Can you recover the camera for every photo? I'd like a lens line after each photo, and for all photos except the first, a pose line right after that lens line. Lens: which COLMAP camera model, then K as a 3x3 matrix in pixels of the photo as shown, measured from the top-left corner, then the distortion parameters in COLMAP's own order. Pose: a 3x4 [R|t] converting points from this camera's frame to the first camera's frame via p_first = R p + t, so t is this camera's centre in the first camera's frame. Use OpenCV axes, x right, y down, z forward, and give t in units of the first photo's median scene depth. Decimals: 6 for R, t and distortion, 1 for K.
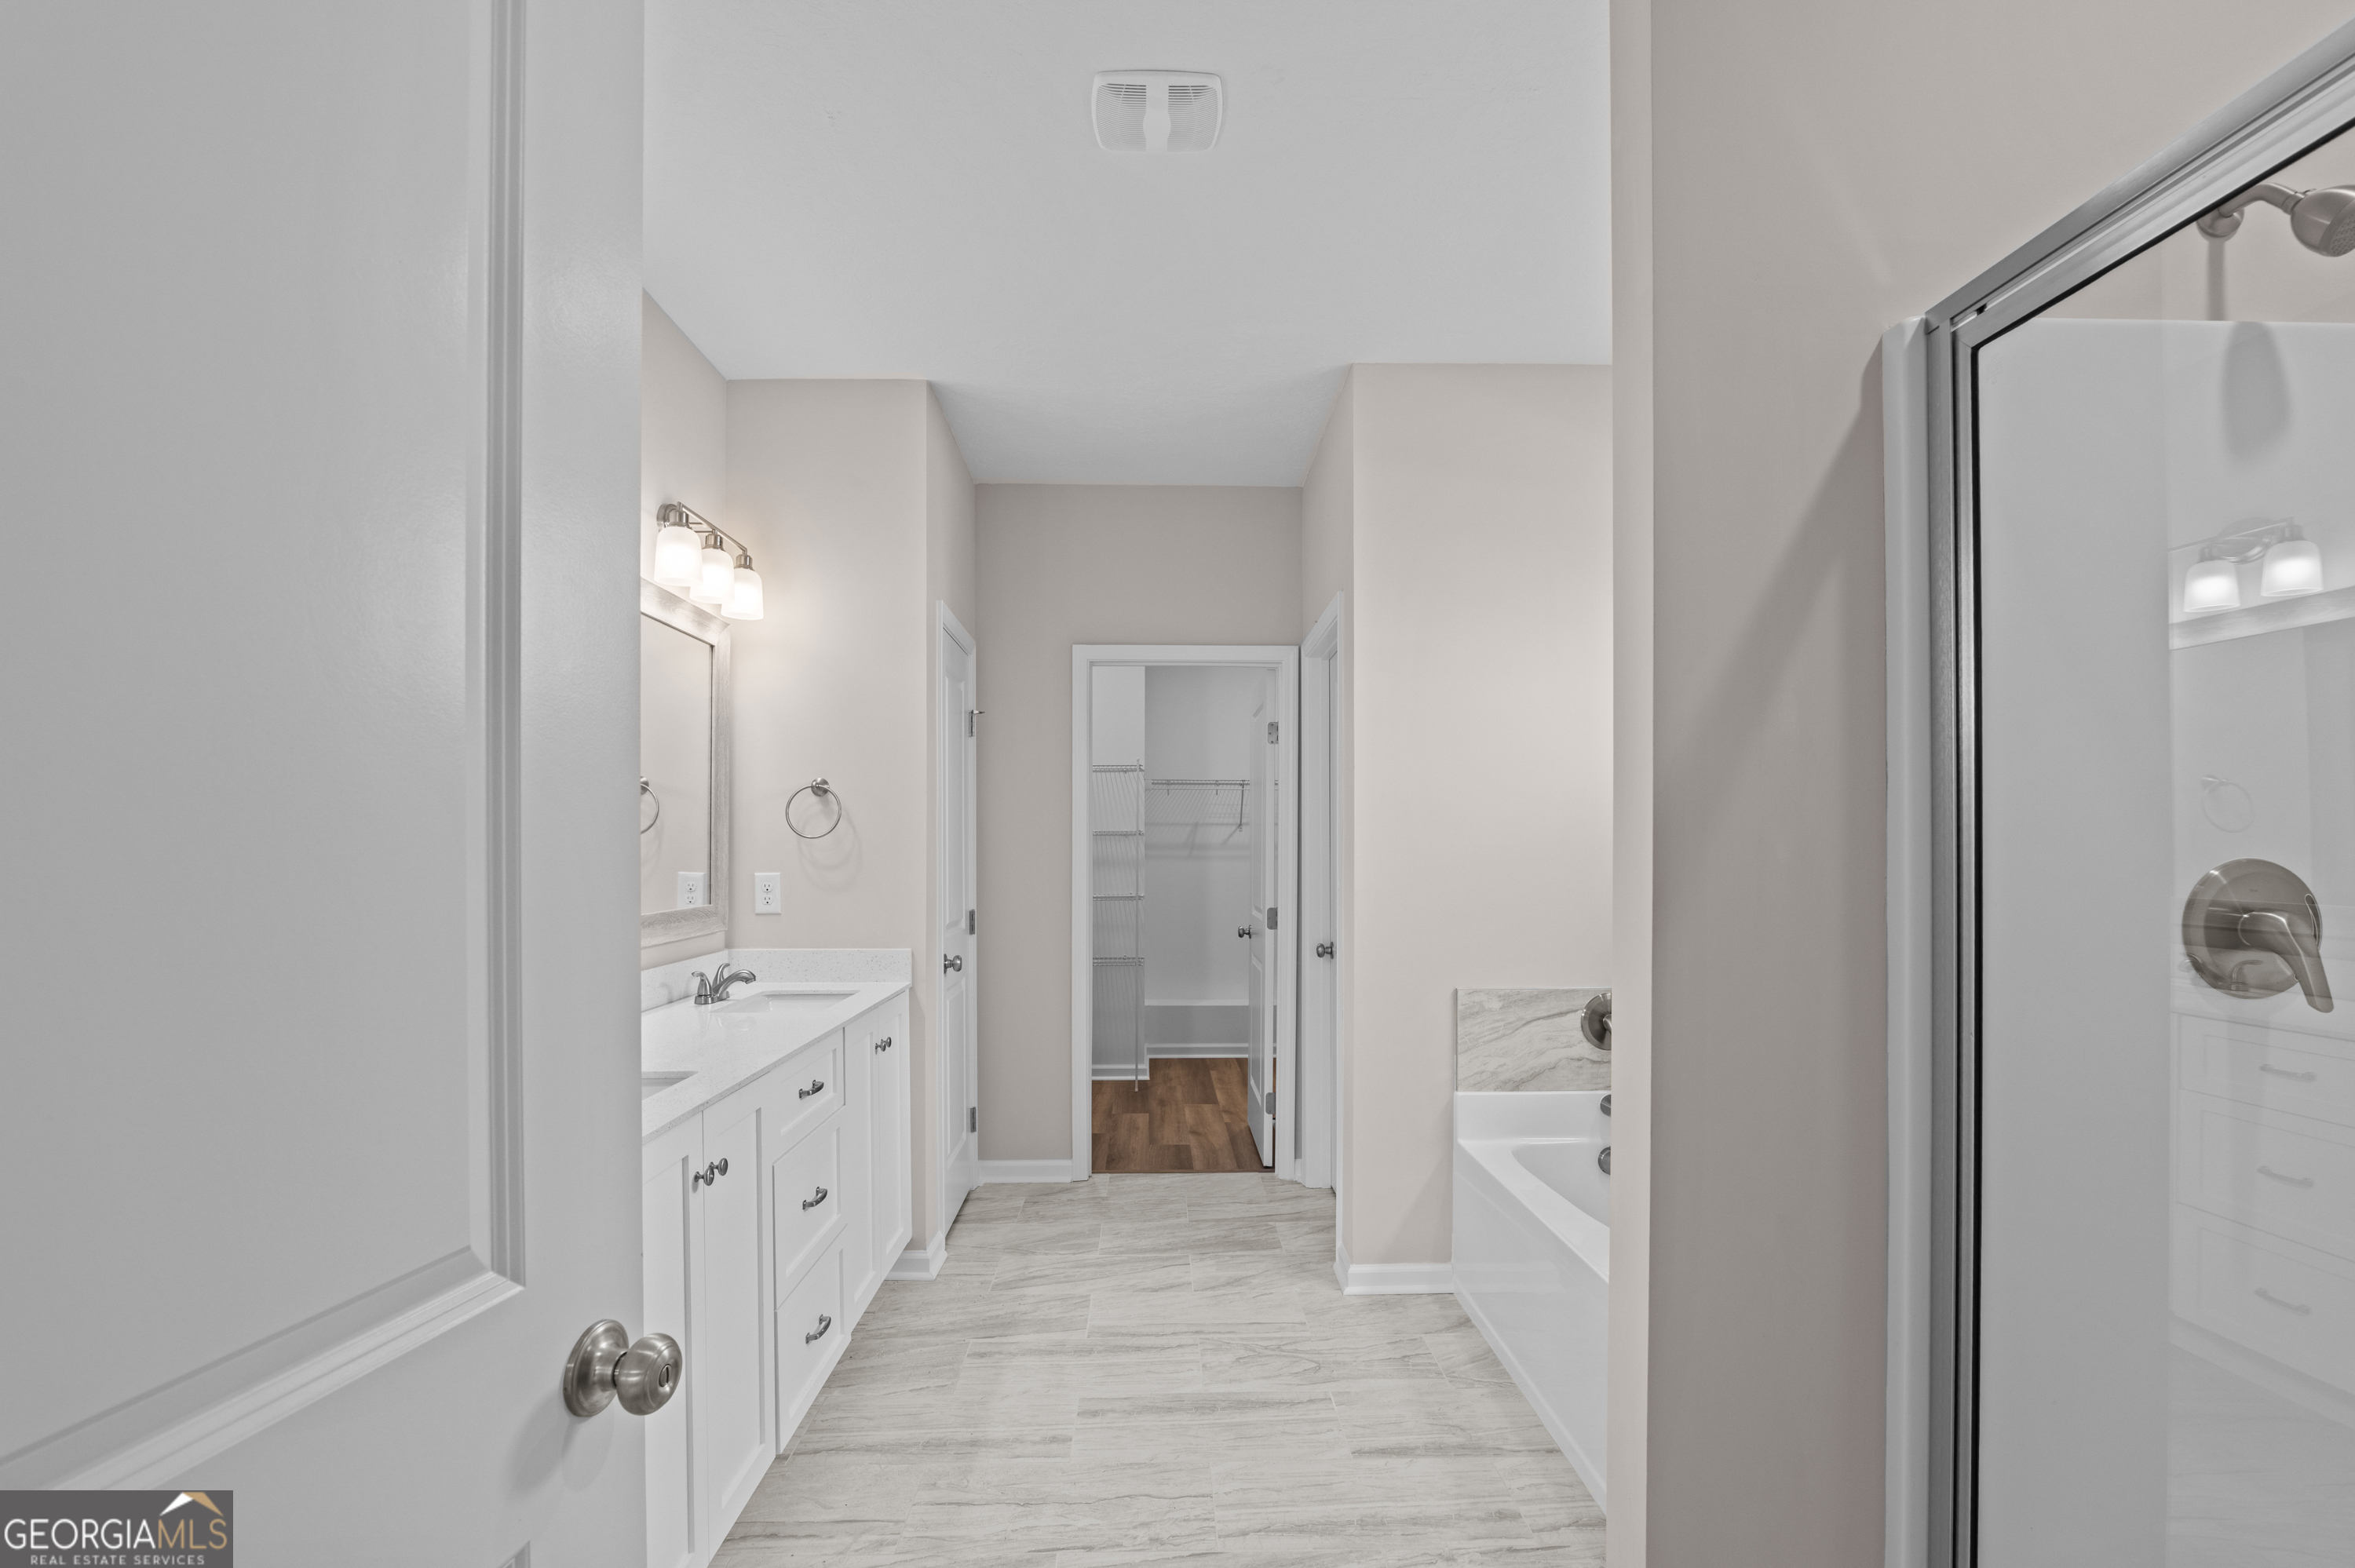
lens RADIAL K [[1111.0, 0, 1175.2], [0, 1111.0, 848.4], [0, 0, 1]] dist [-0.000836, 0.000219]
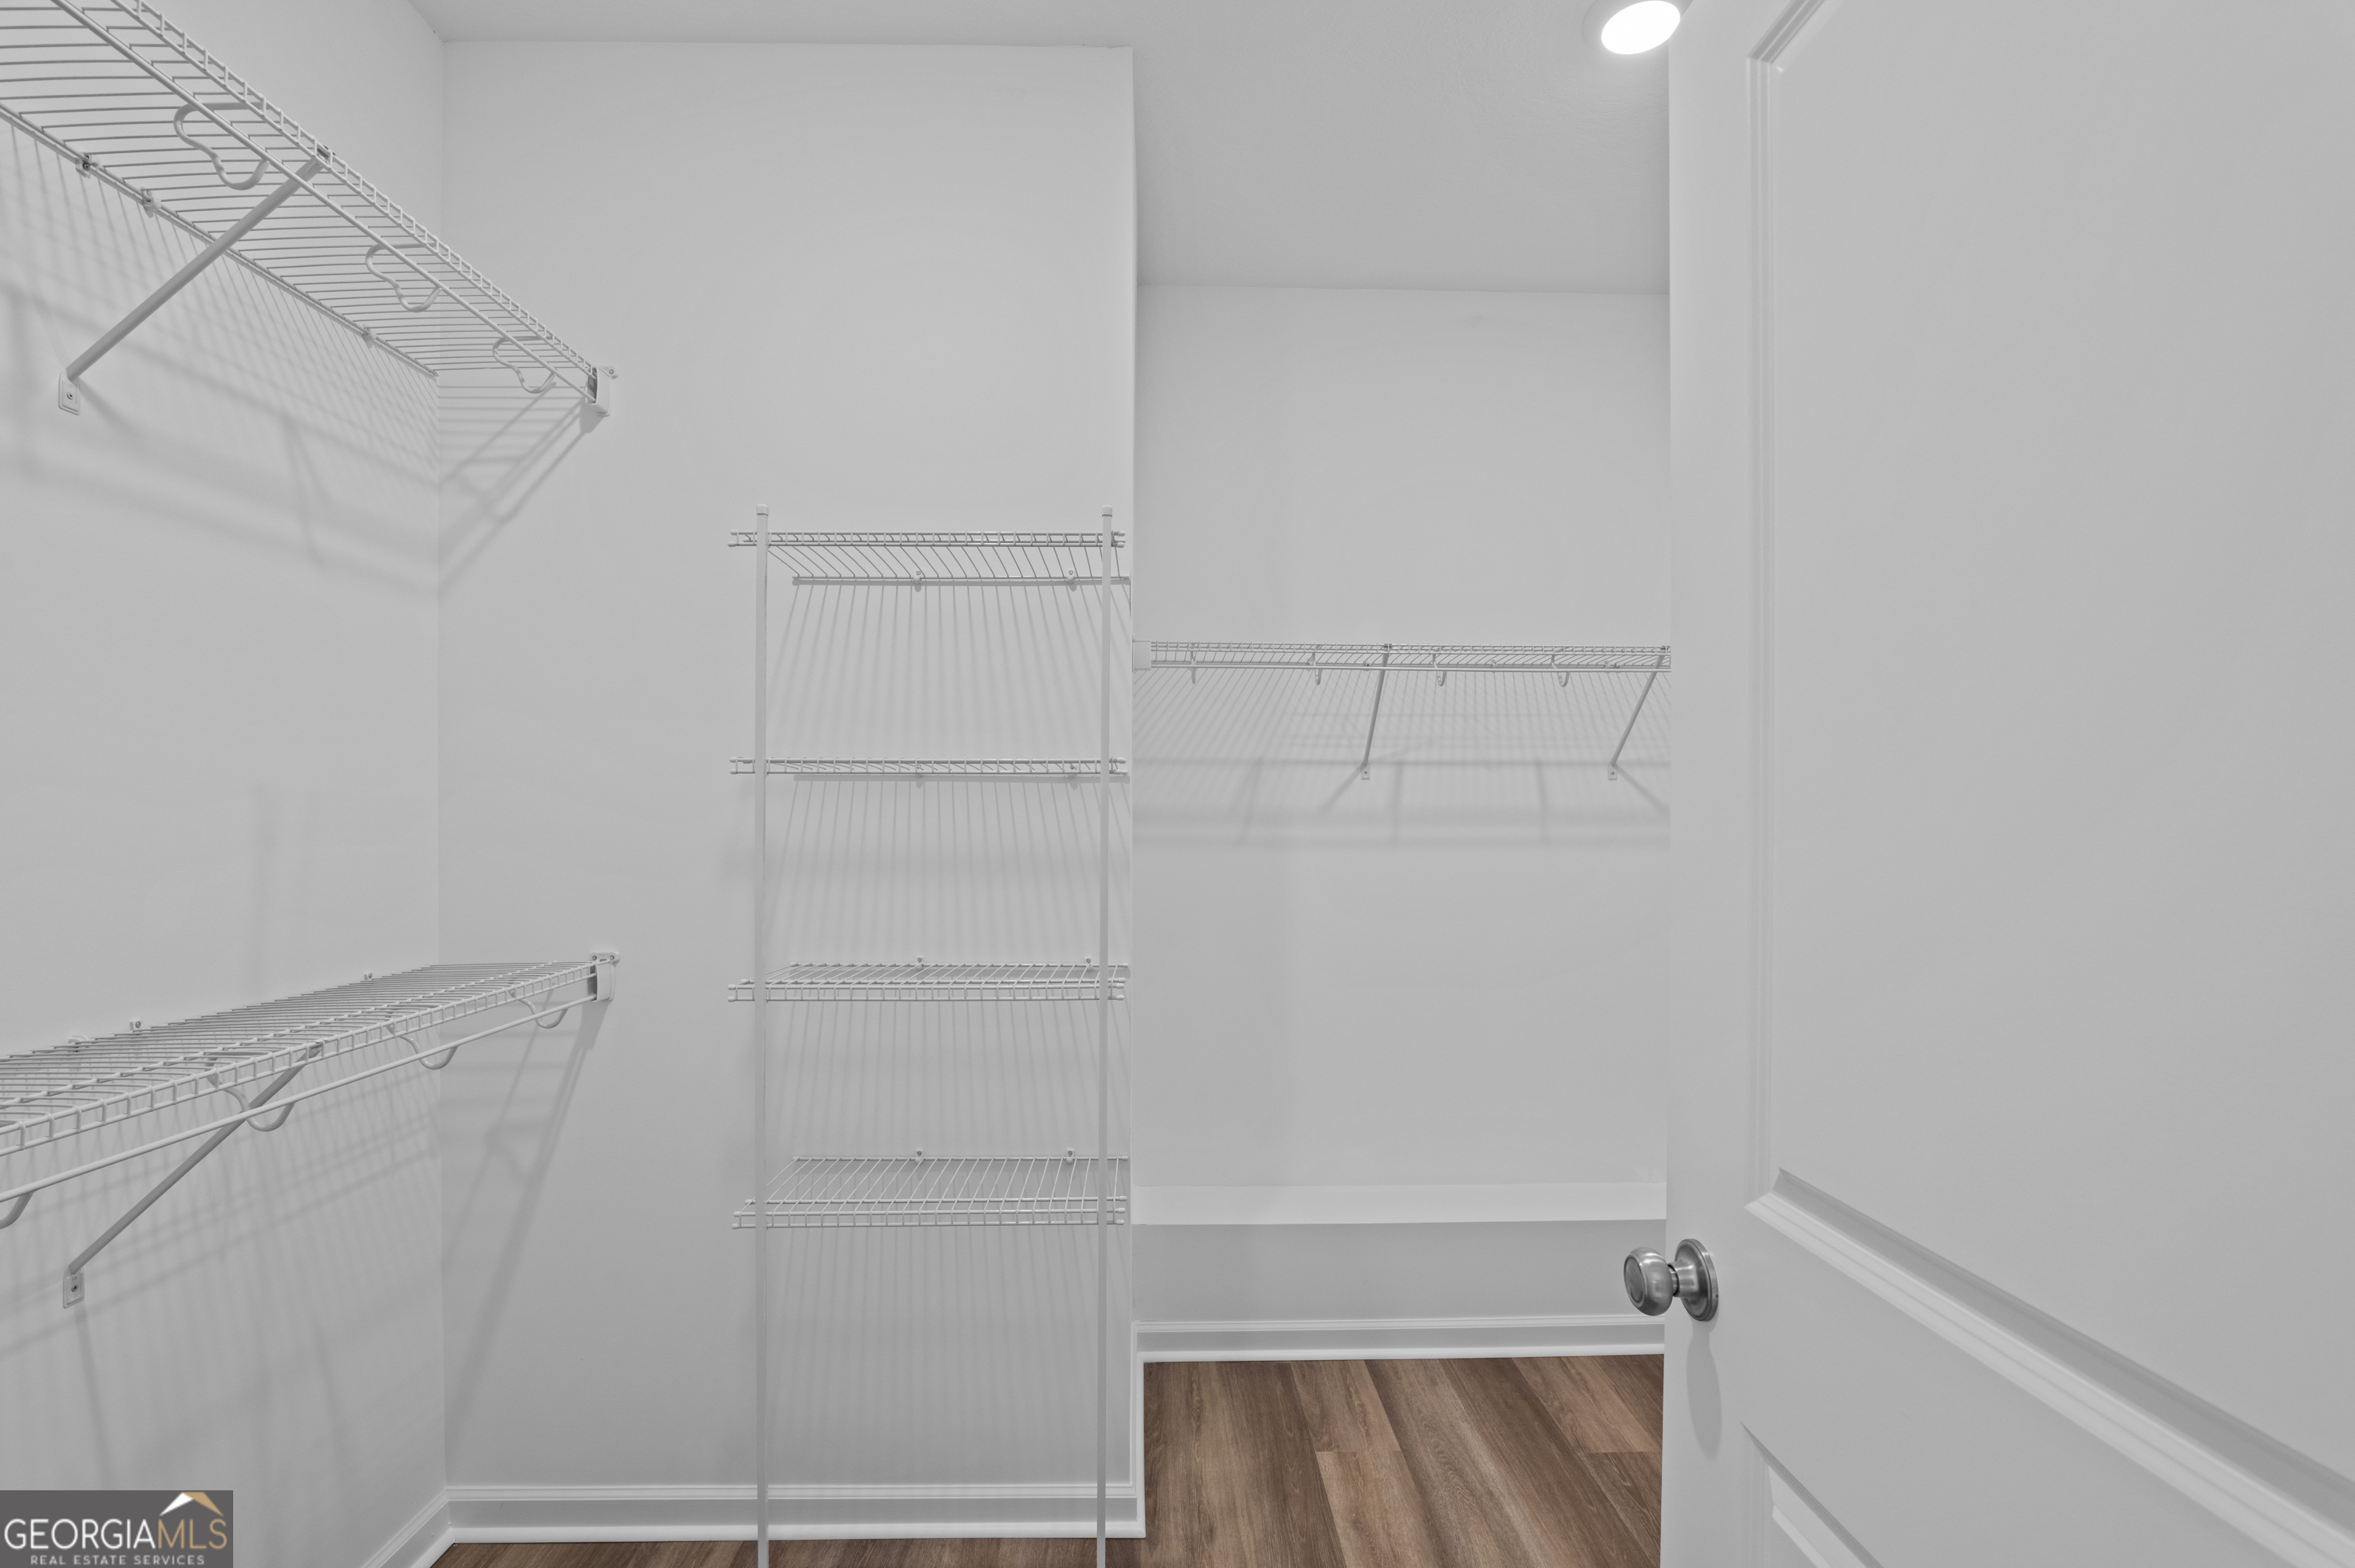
lens RADIAL K [[1104.9, 0, 1171.0], [0, 1104.9, 815.6], [0, 0, 1]] dist [-0.016788, 0.004298]
pose [[0.999998, 0.000960, -0.001482, -0.021345], [-0.000967, 0.999988, -0.004835, 0.000032], [0.001478, 0.004837, 0.999987, 0.968394]]
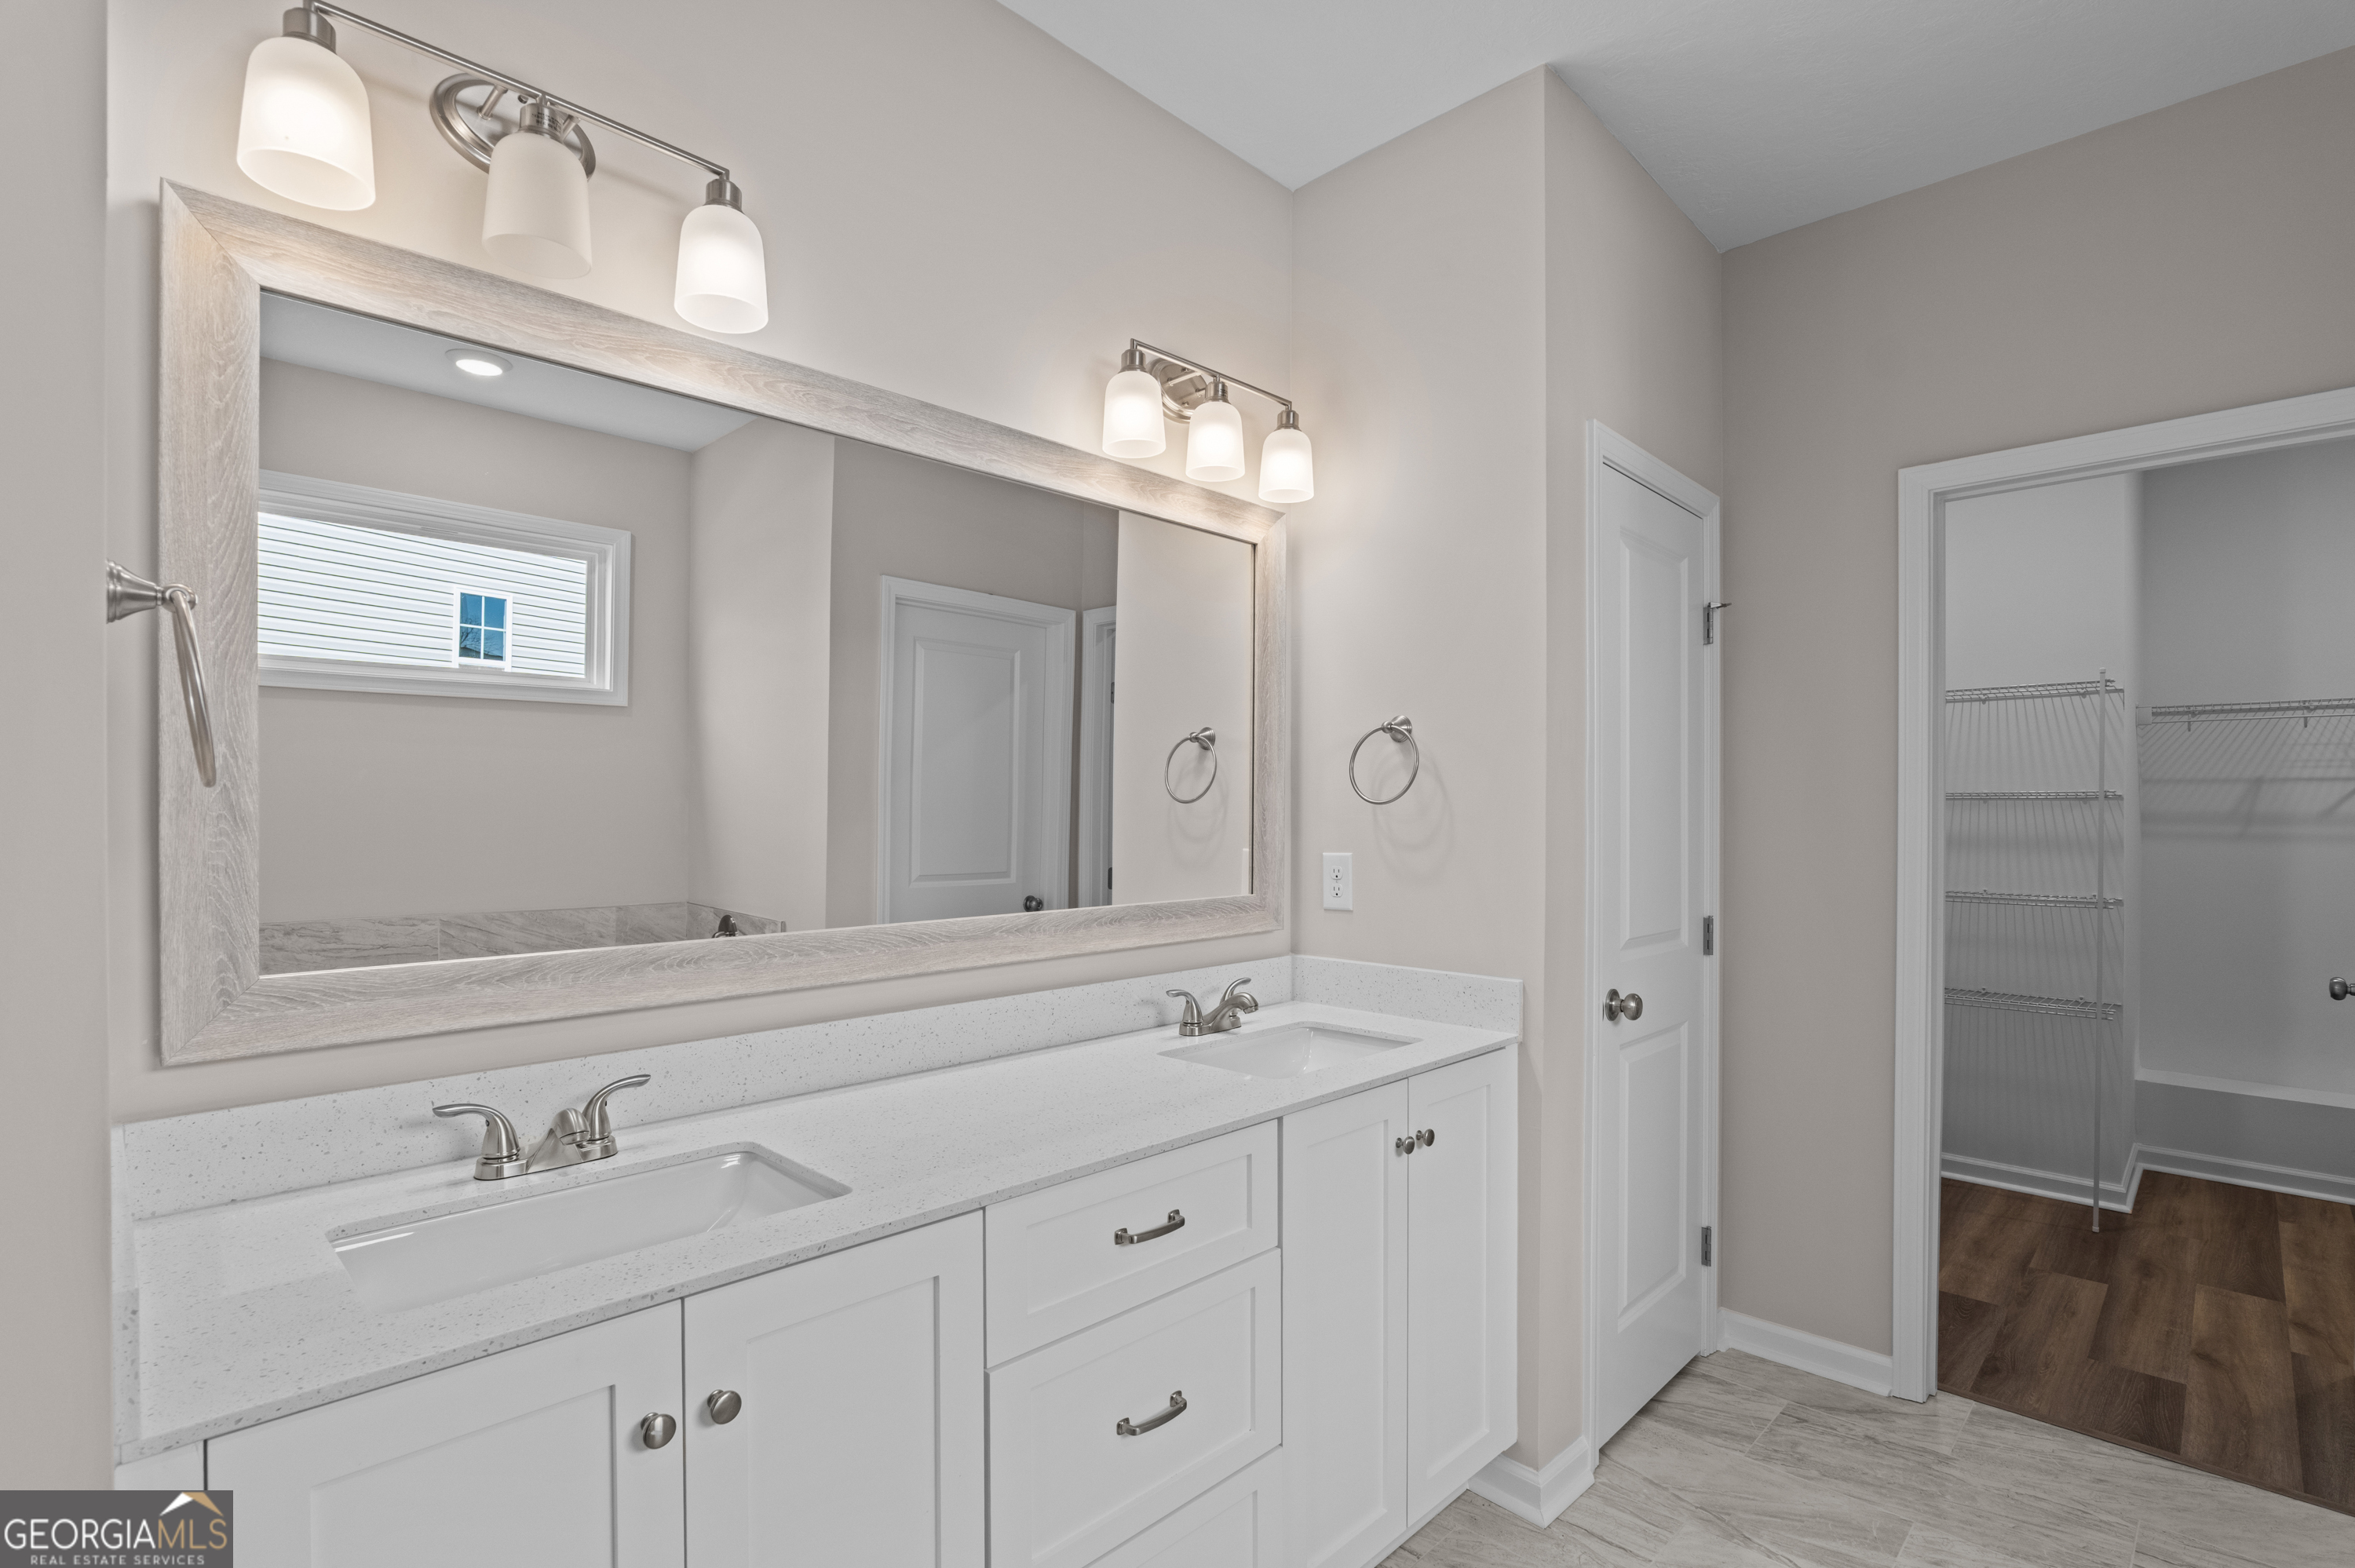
lens RADIAL K [[1104.9, 0, 1171.0], [0, 1104.9, 815.6], [0, 0, 1]] dist [-0.016788, 0.004298]
pose [[0.696208, 0.004114, -0.717828, 0.053629], [-0.004922, 0.999987, 0.000957, -0.001772], [0.717823, 0.002867, 0.696220, 0.327591]]
